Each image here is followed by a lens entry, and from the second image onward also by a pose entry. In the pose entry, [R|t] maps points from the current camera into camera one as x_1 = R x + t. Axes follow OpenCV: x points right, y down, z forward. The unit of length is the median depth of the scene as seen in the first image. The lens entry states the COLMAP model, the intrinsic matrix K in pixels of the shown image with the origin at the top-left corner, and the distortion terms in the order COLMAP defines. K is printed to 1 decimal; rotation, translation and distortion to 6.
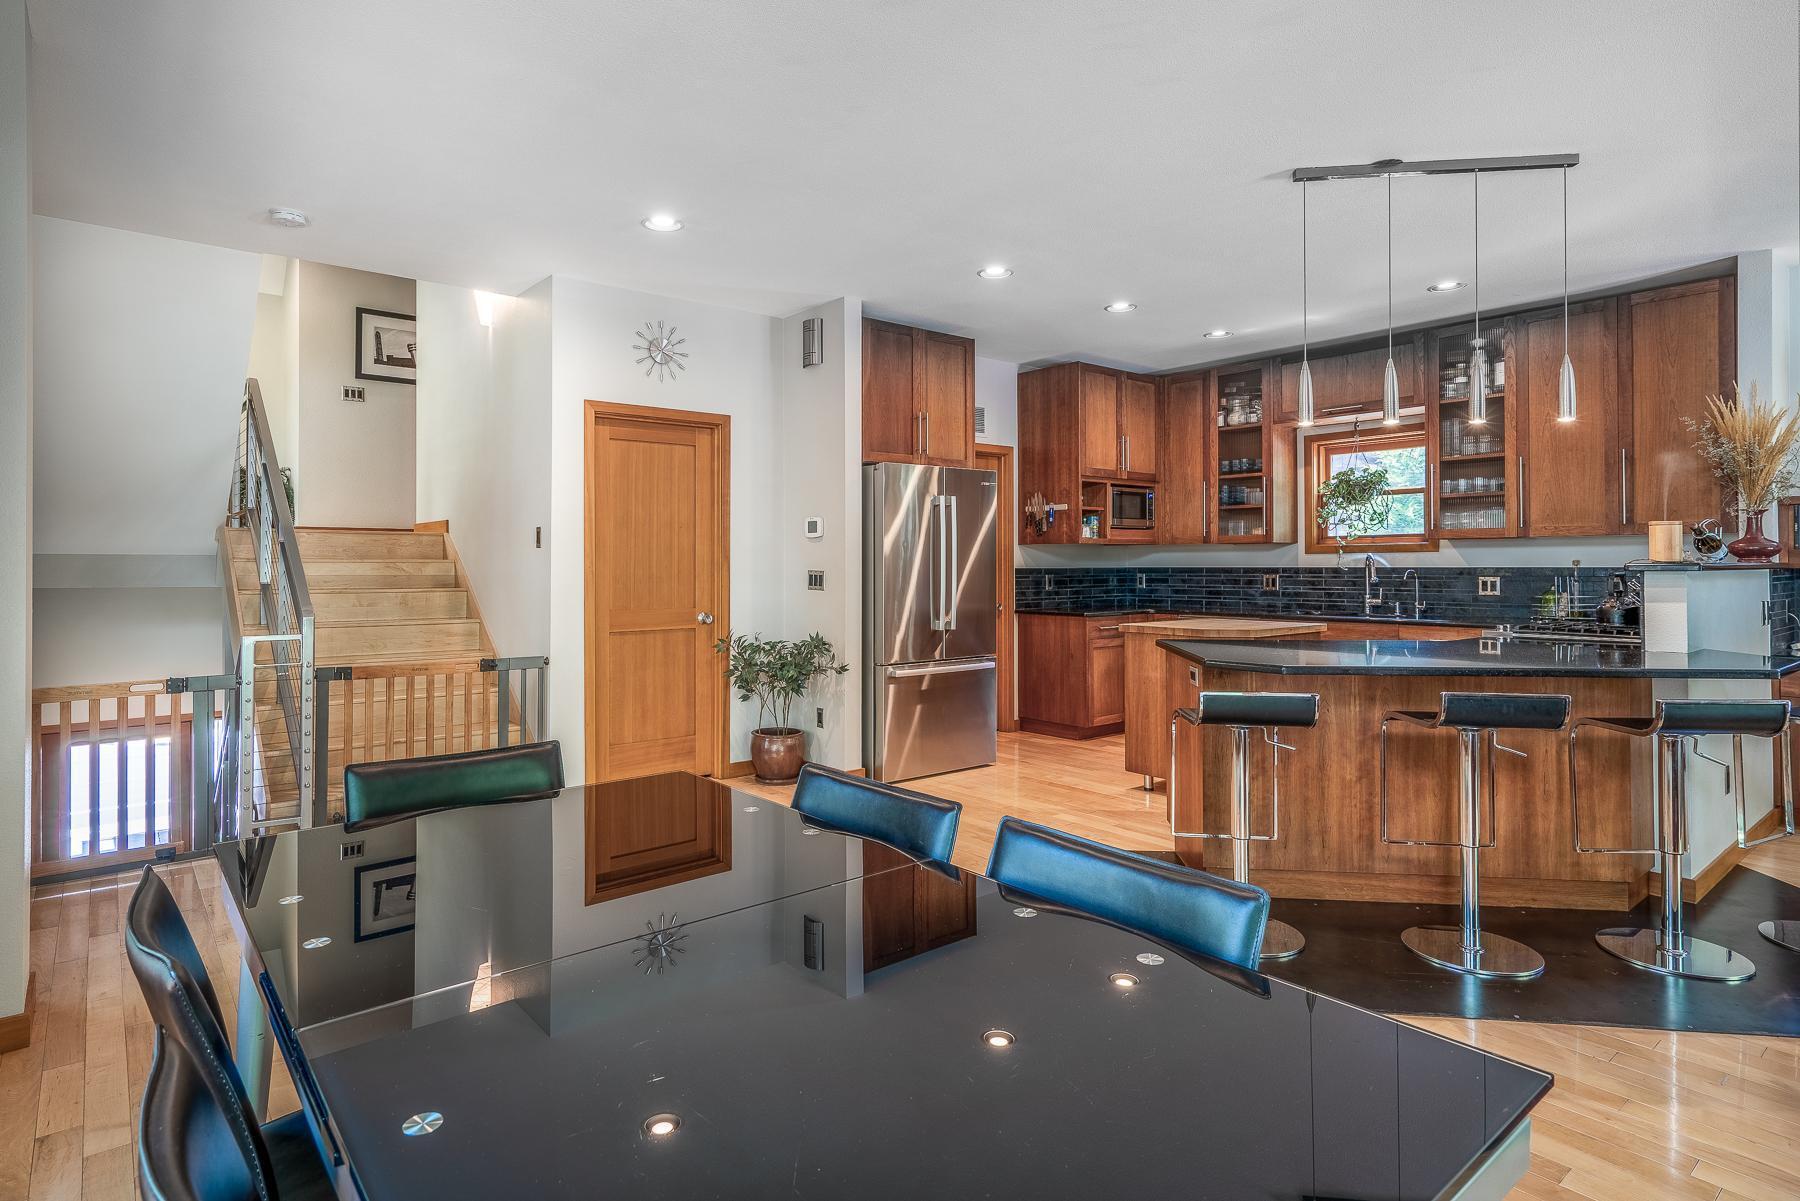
lens RADIAL K [[946.8, 0, 847.6], [0, 946.8, 557.5], [0, 0, 1]] dist [0.003481, 0.002086]
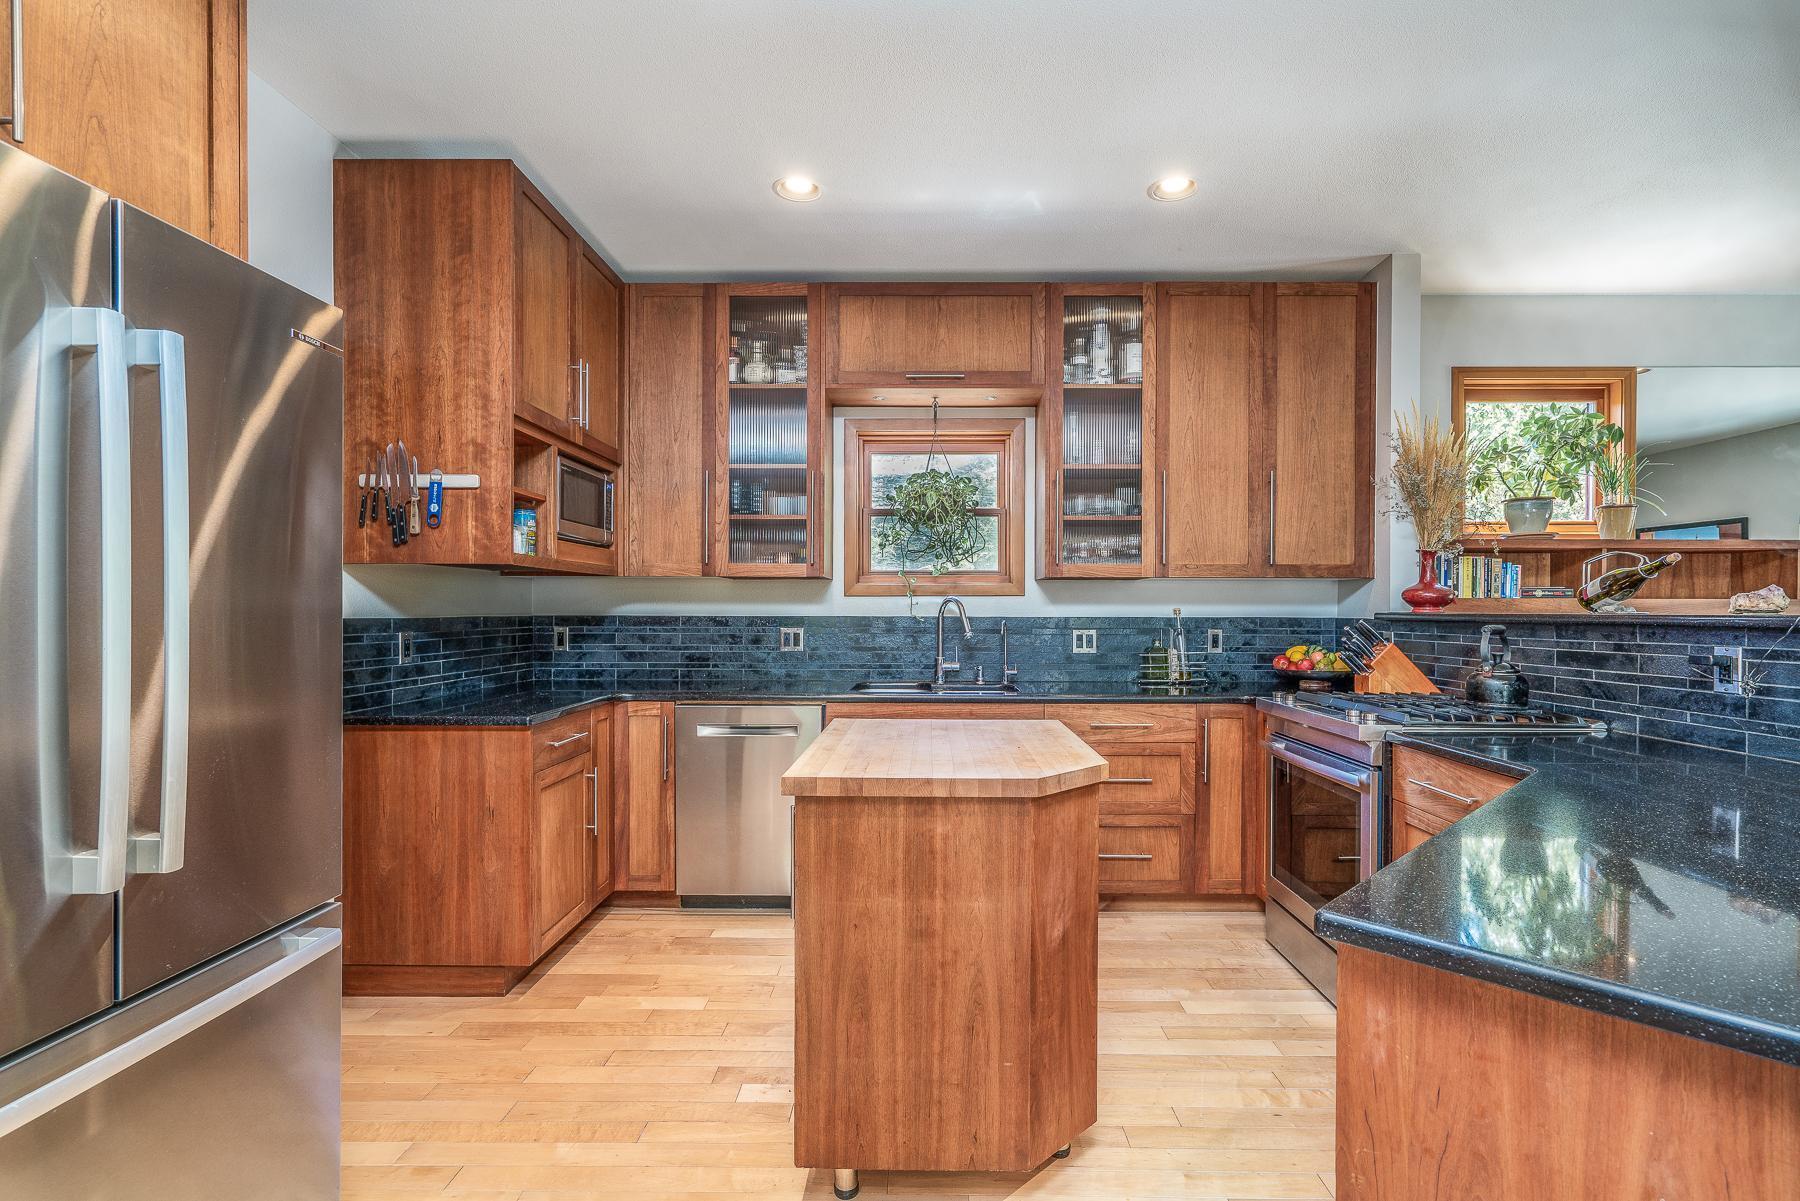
lens RADIAL K [[846.8, 0, 918.5], [0, 846.8, 618.7], [0, 0, 1]] dist [-0.002201, 0.000369]
pose [[0.628121, -0.002702, 0.778111, 0.055975], [-0.010645, 0.999871, 0.012065, 0.004586], [-0.778043, -0.015861, 0.628011, 0.639558]]
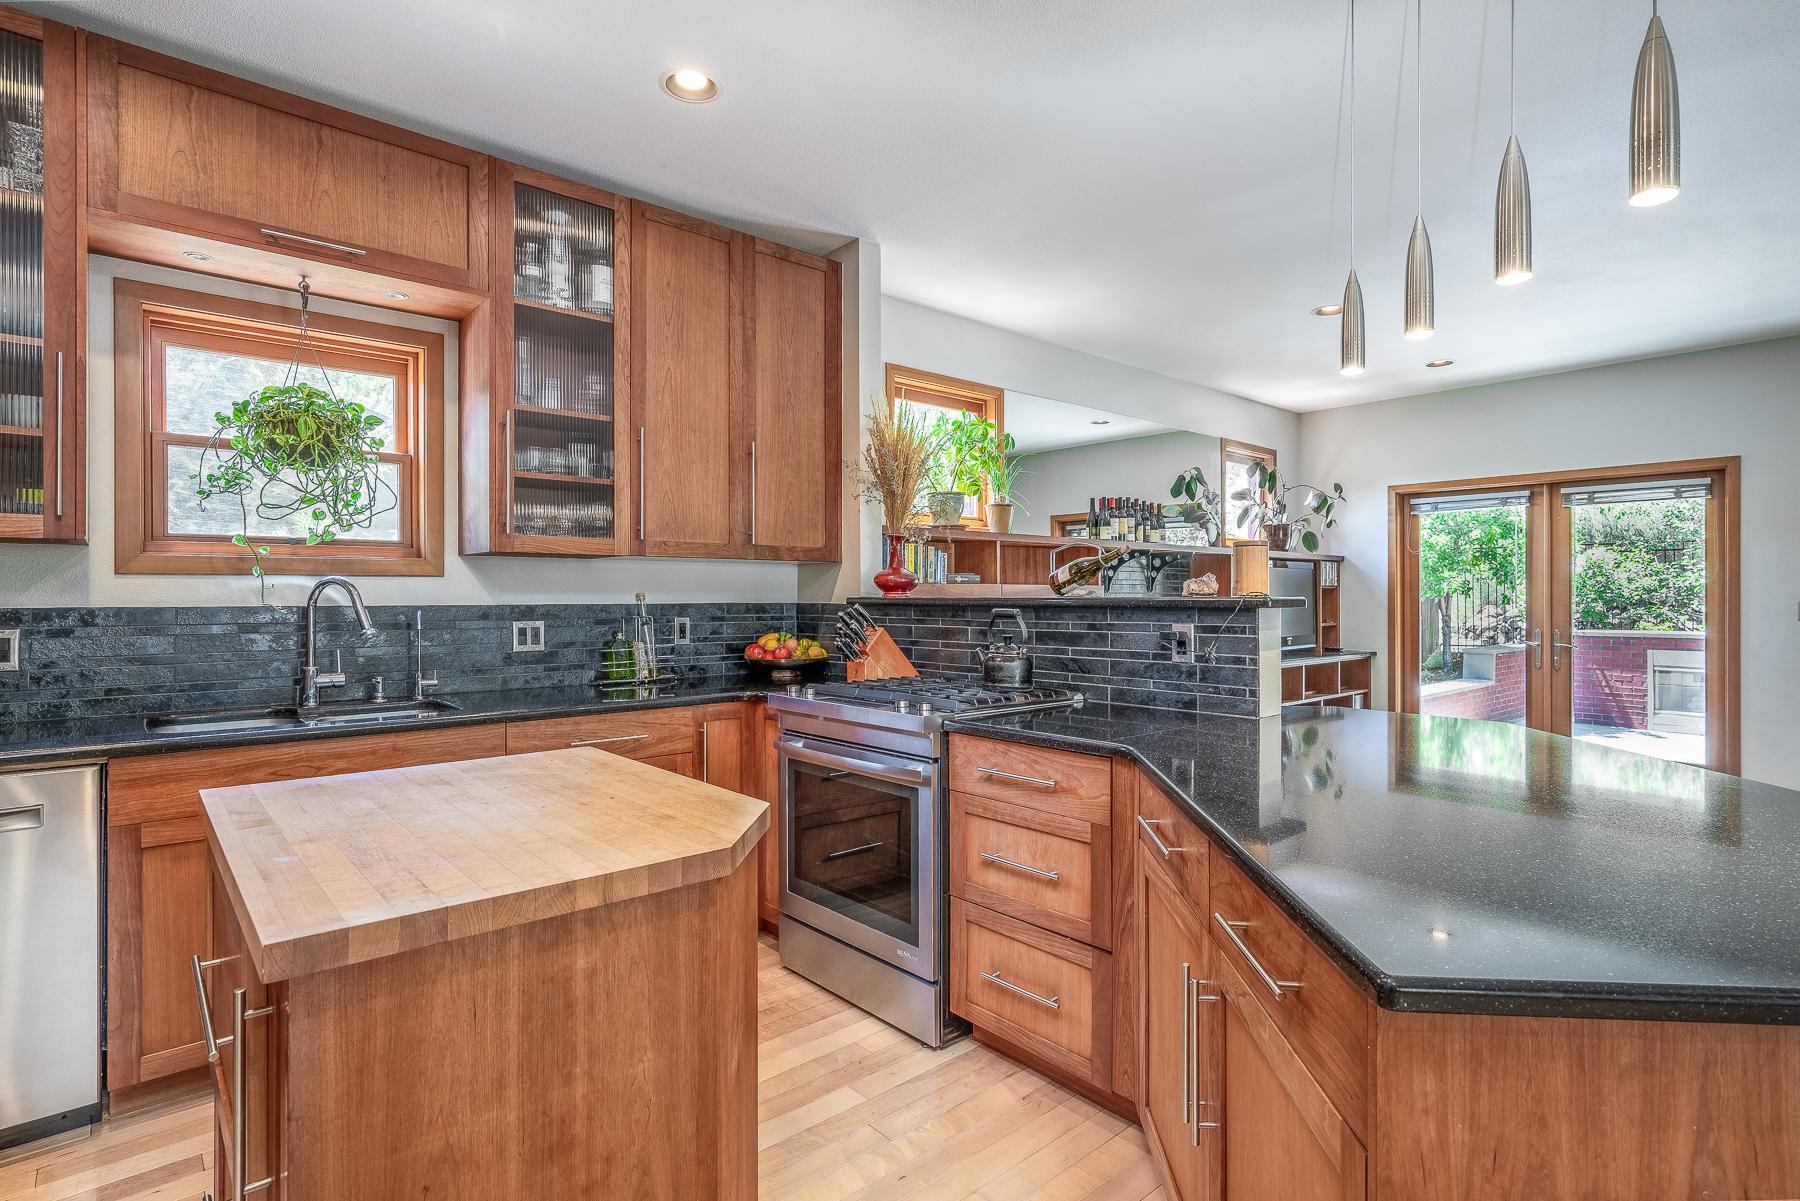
lens RADIAL K [[899.4, 0, 900.9], [0, 899.4, 592.8], [0, 0, 1]] dist [0.001404, 0.000556]
pose [[-0.050842, 0.007148, 0.998681, 0.096734], [-0.005634, 0.999956, -0.007444, 0.005399], [-0.998691, -0.006005, -0.050799, 0.755011]]
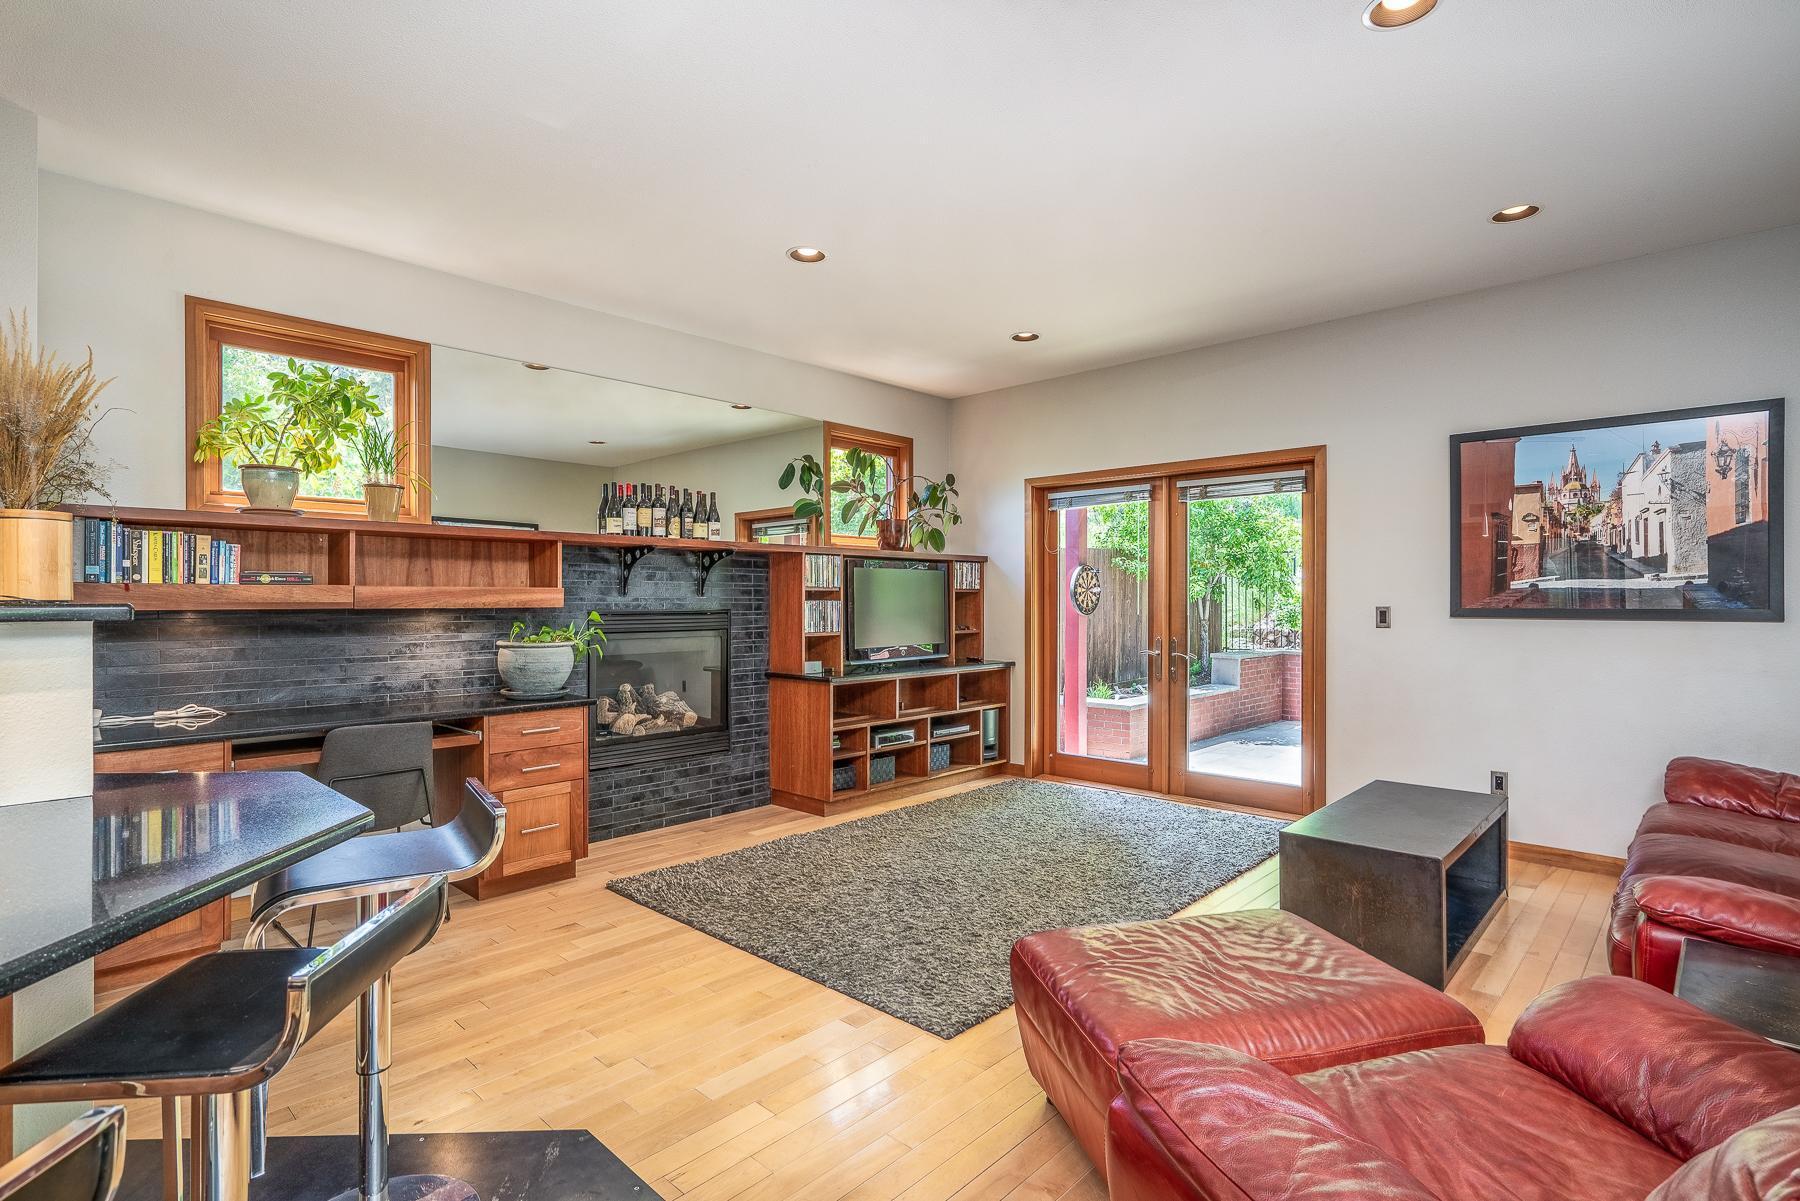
lens RADIAL K [[881.4, 0, 900.0], [0, 881.4, 600.5], [0, 0, 1]] dist [0.012609, 0.000469]
pose [[-0.141258, 0.002573, 0.989970, 0.216740], [-0.004964, 0.999982, -0.003307, 0.002093], [-0.989960, -0.005382, -0.141242, 0.373600]]
